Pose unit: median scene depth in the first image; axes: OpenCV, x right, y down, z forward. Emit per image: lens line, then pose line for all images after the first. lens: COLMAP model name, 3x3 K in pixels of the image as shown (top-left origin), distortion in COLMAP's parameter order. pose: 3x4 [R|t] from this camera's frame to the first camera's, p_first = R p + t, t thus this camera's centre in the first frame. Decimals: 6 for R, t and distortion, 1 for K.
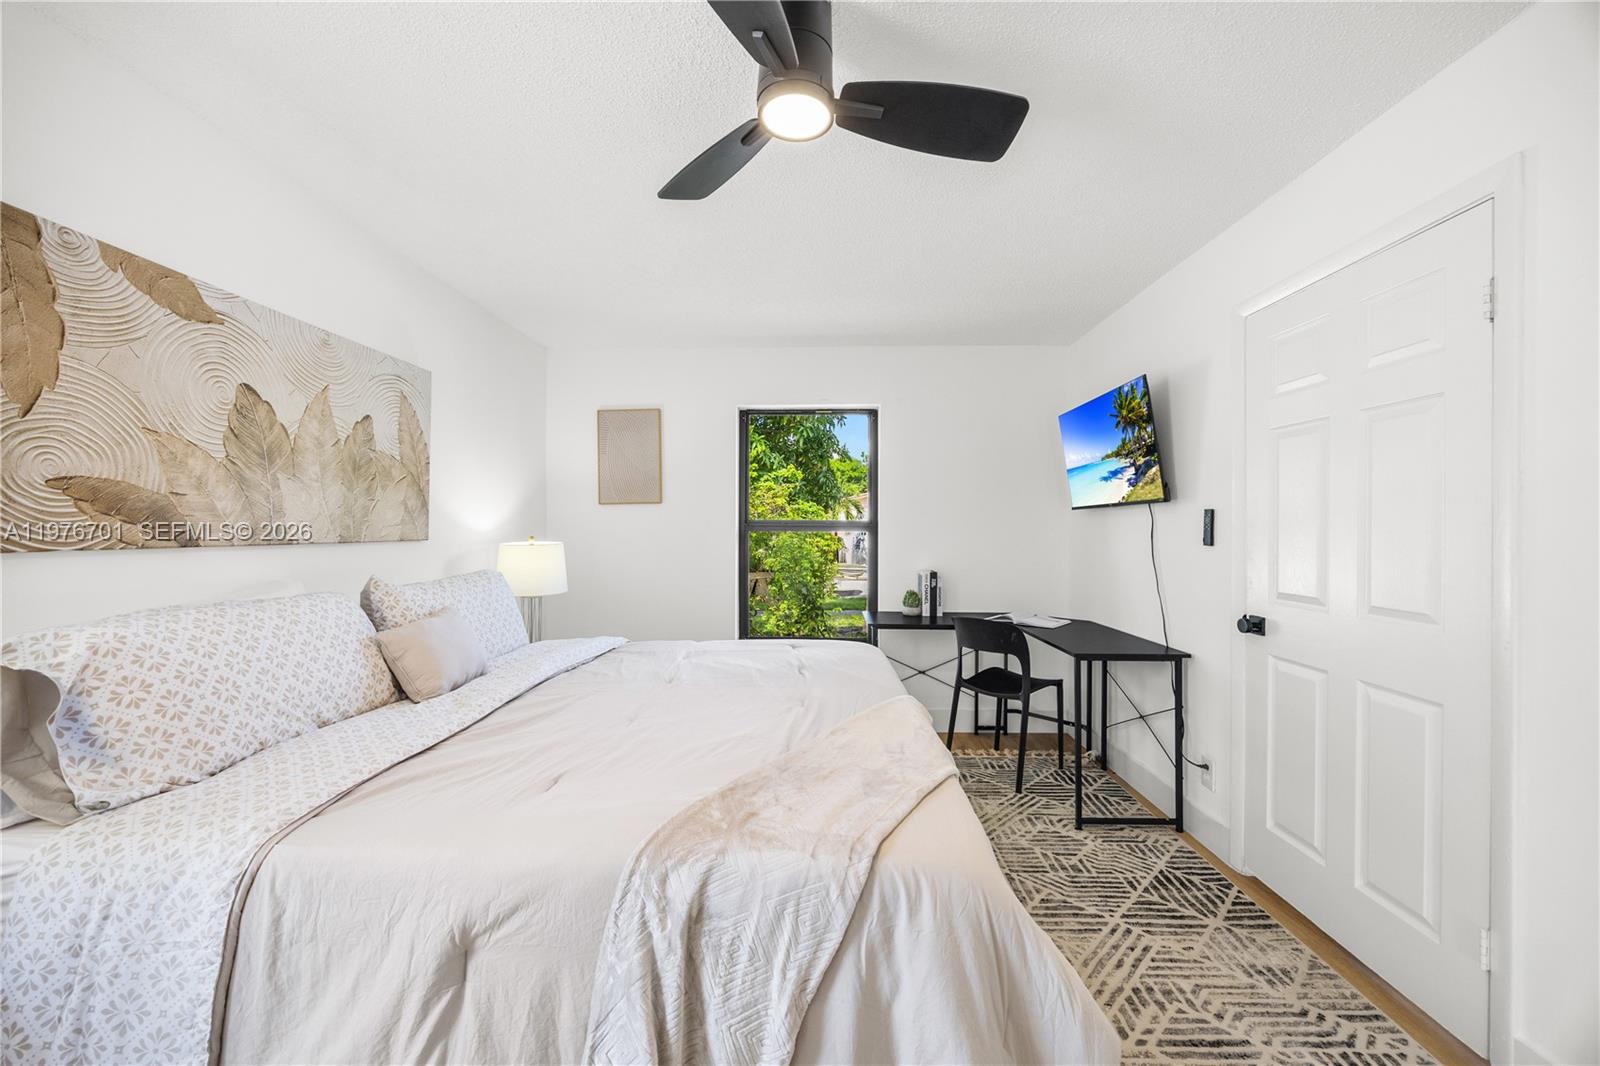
lens RADIAL K [[635.6, 0, 807.2], [0, 635.6, 531.4], [0, 0, 1]] dist [-0.002573, -0.000056]
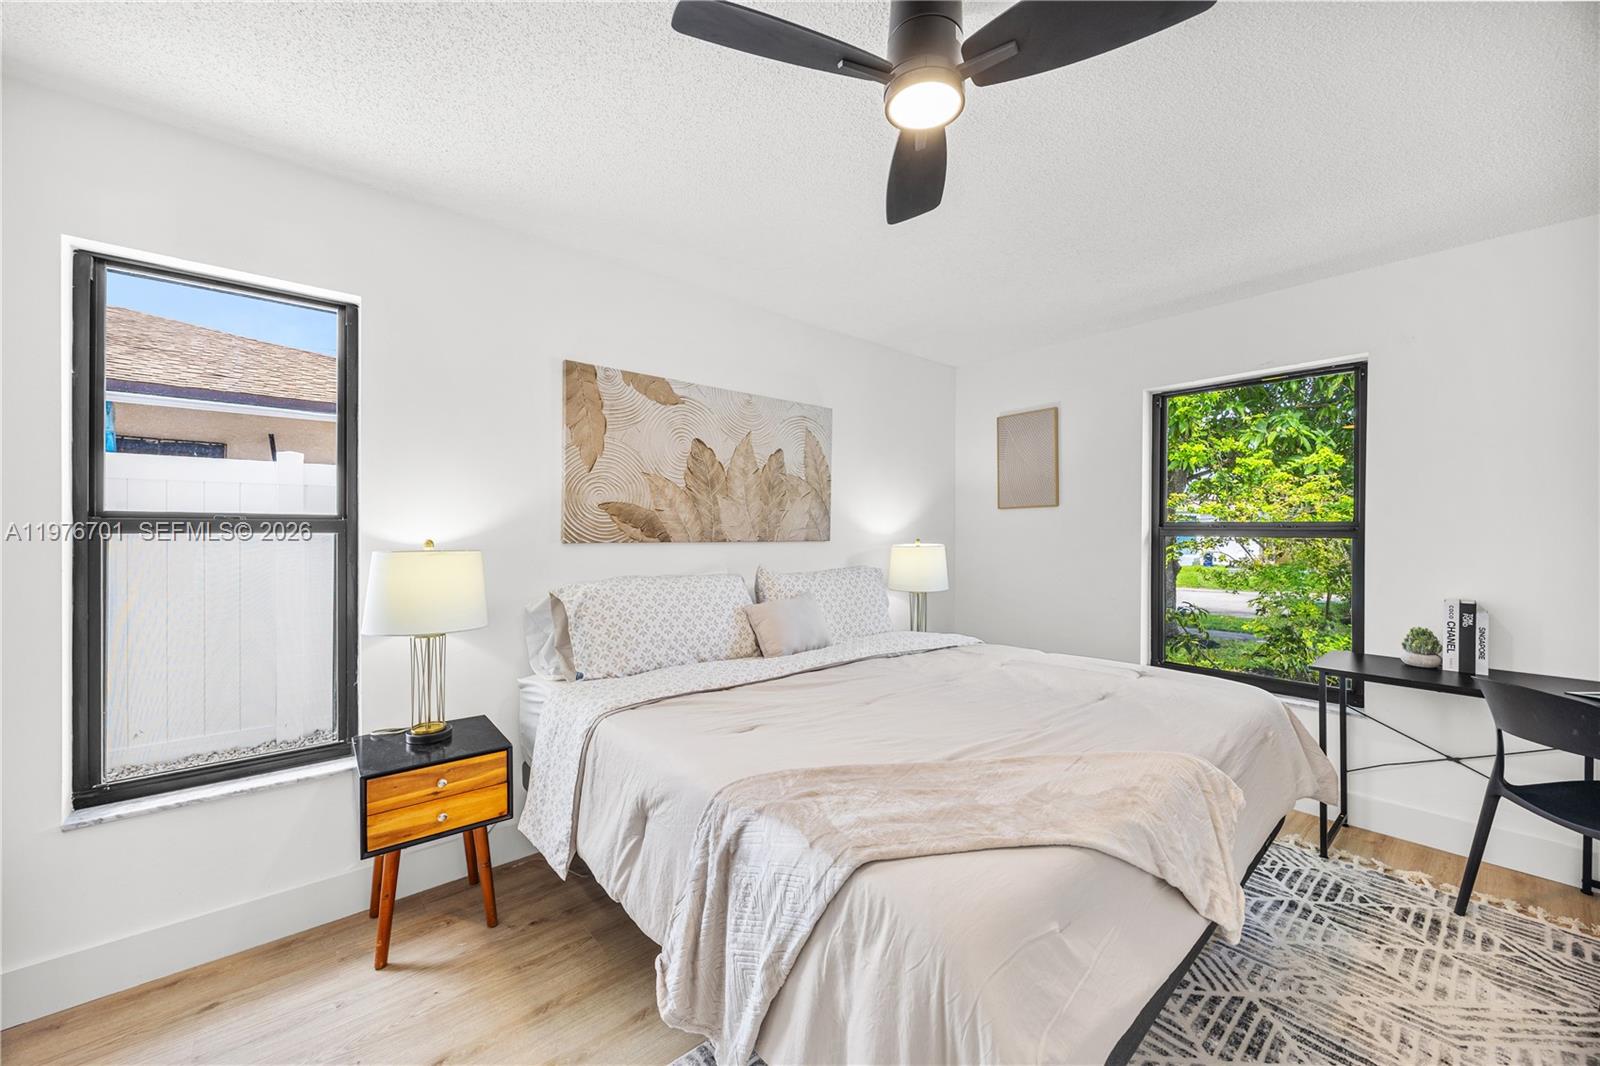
lens RADIAL K [[626.9, 0, 796.1], [0, 626.9, 537.7], [0, 0, 1]] dist [-0.002963, -0.000340]
pose [[0.647997, 0.008437, -0.761596, 0.430352], [-0.006998, 0.999962, 0.005124, 0.002019], [0.761610, 0.002009, 0.648032, 0.174444]]
